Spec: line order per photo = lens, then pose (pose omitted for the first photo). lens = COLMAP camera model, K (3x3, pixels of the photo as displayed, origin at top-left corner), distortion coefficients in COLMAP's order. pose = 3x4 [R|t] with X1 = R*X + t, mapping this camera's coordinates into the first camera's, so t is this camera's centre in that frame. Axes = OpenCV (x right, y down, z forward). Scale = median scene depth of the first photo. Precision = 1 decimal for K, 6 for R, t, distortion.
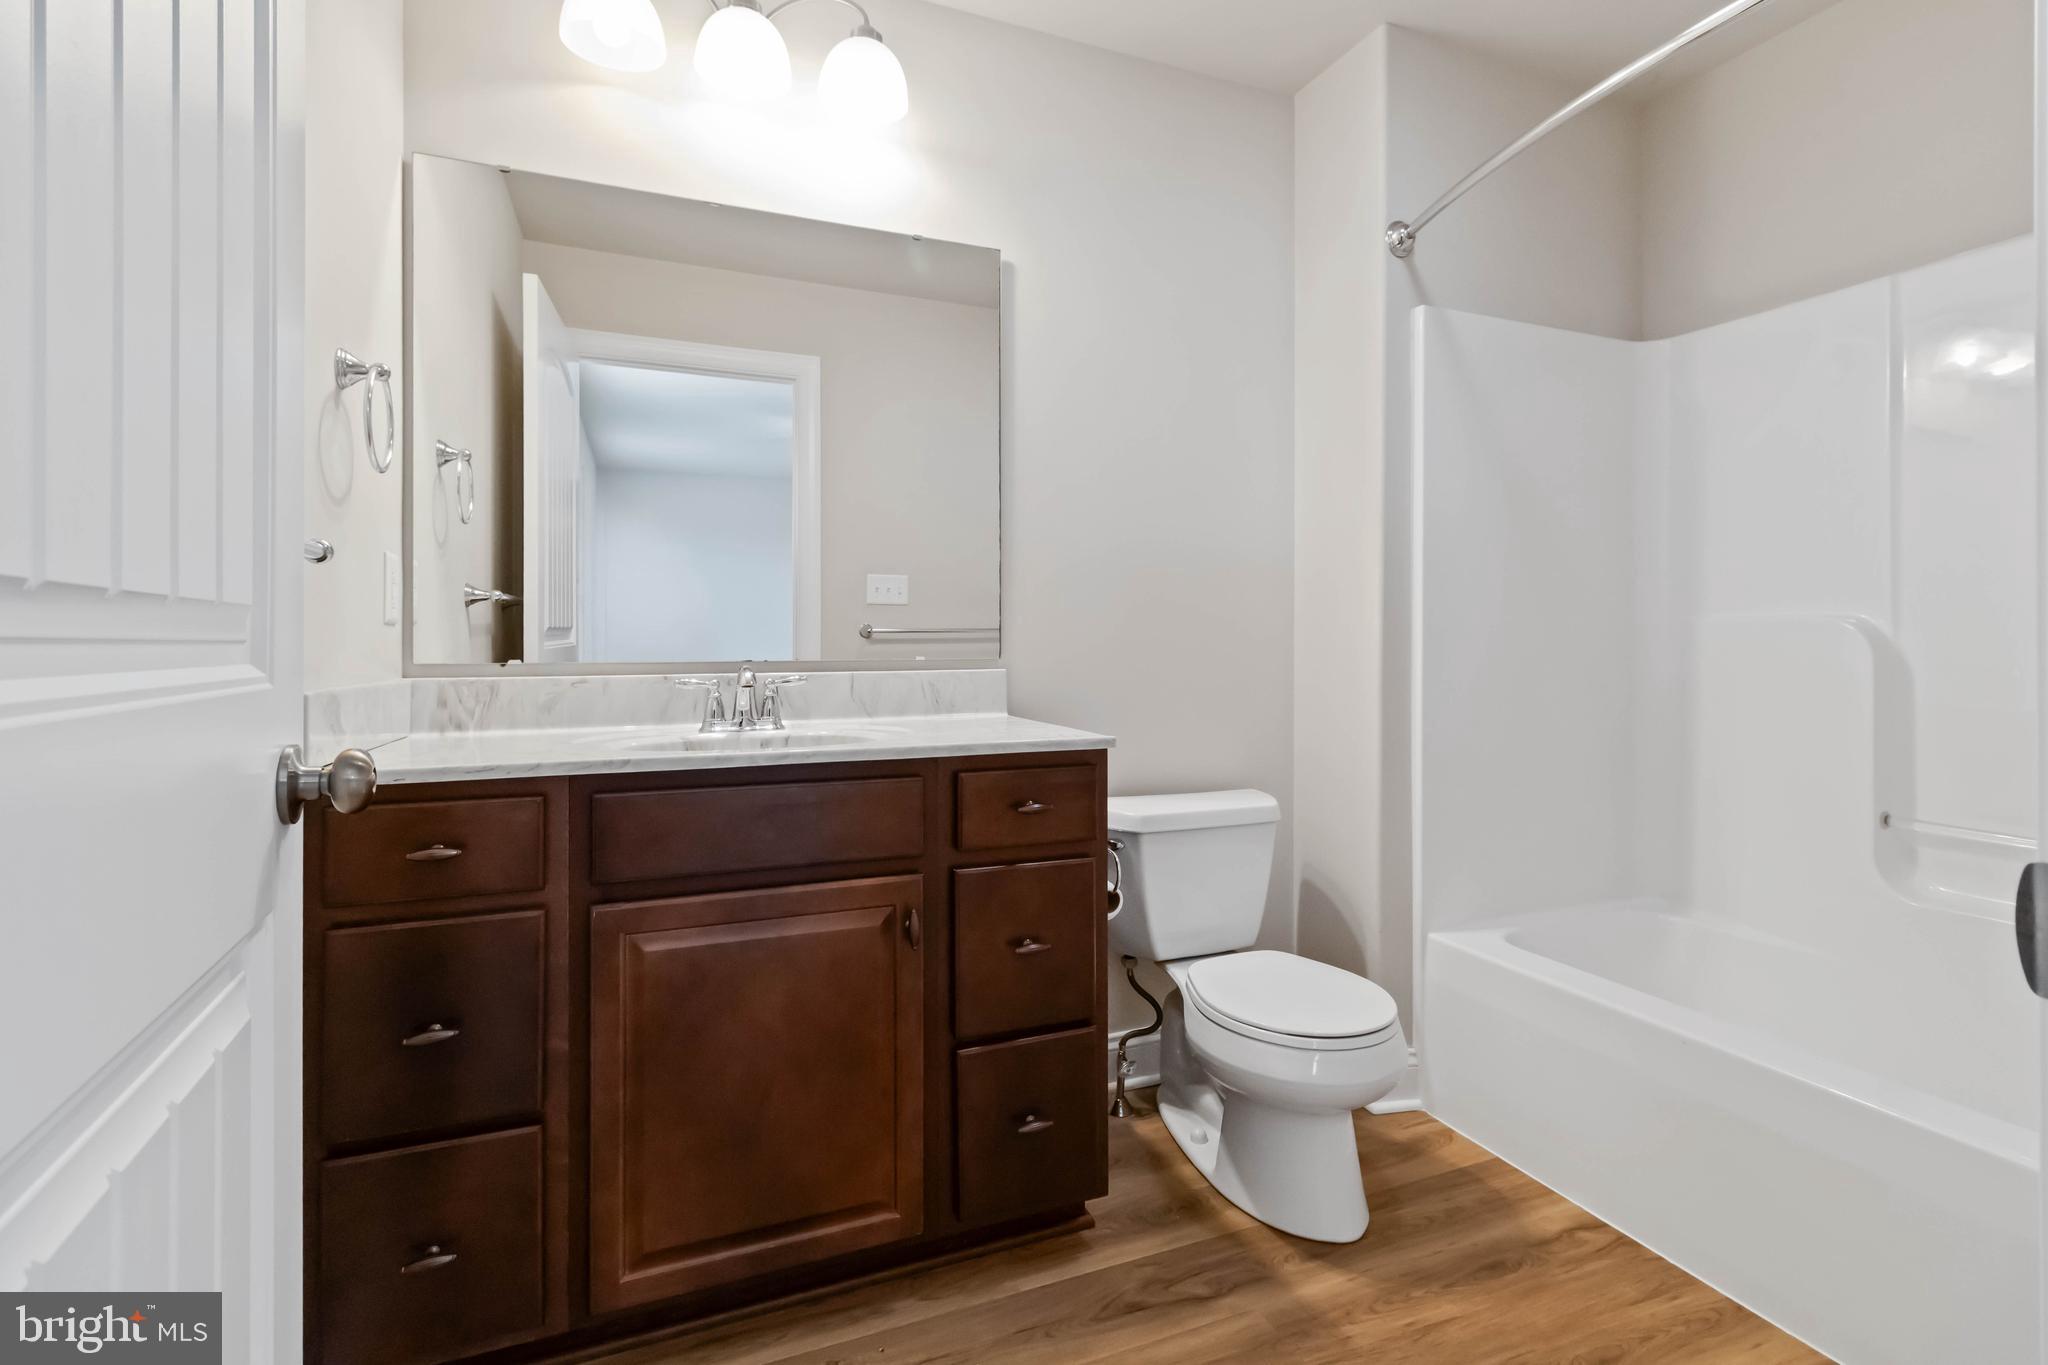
lens RADIAL K [[895.1, 0, 1029.7], [0, 895.1, 652.0], [0, 0, 1]] dist [0.000583, -0.000153]
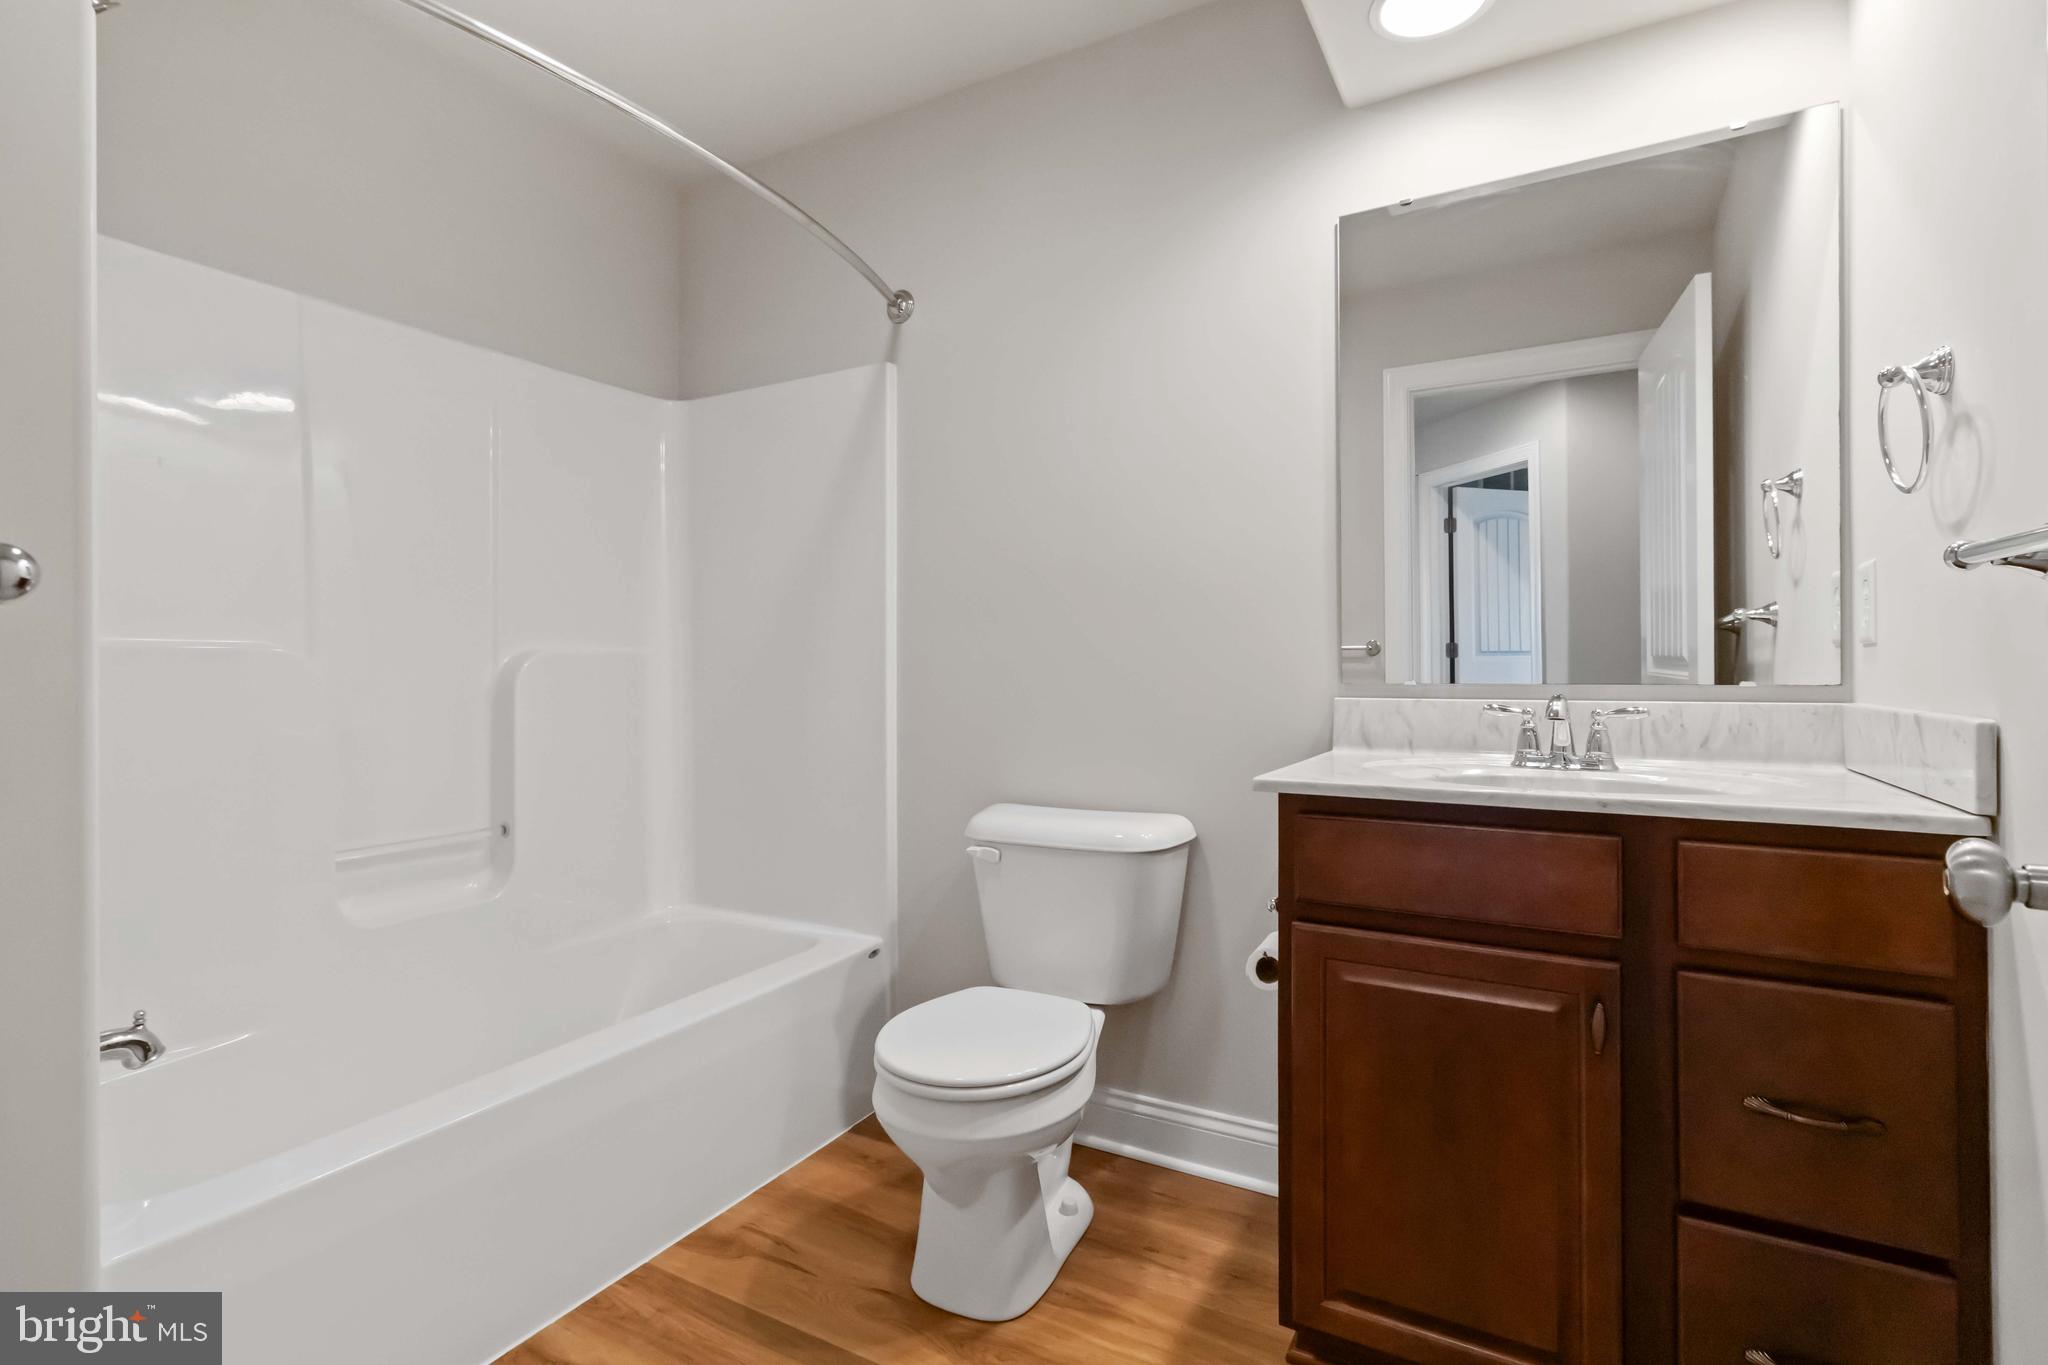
lens RADIAL K [[946.5, 0, 1034.9], [0, 946.5, 646.8], [0, 0, 1]] dist [-0.000520, 0.000000]
pose [[0.631996, -0.018627, -0.774747, 0.177038], [-0.006064, 0.999562, -0.028979, -0.002174], [0.774948, 0.023013, 0.631606, 0.063293]]
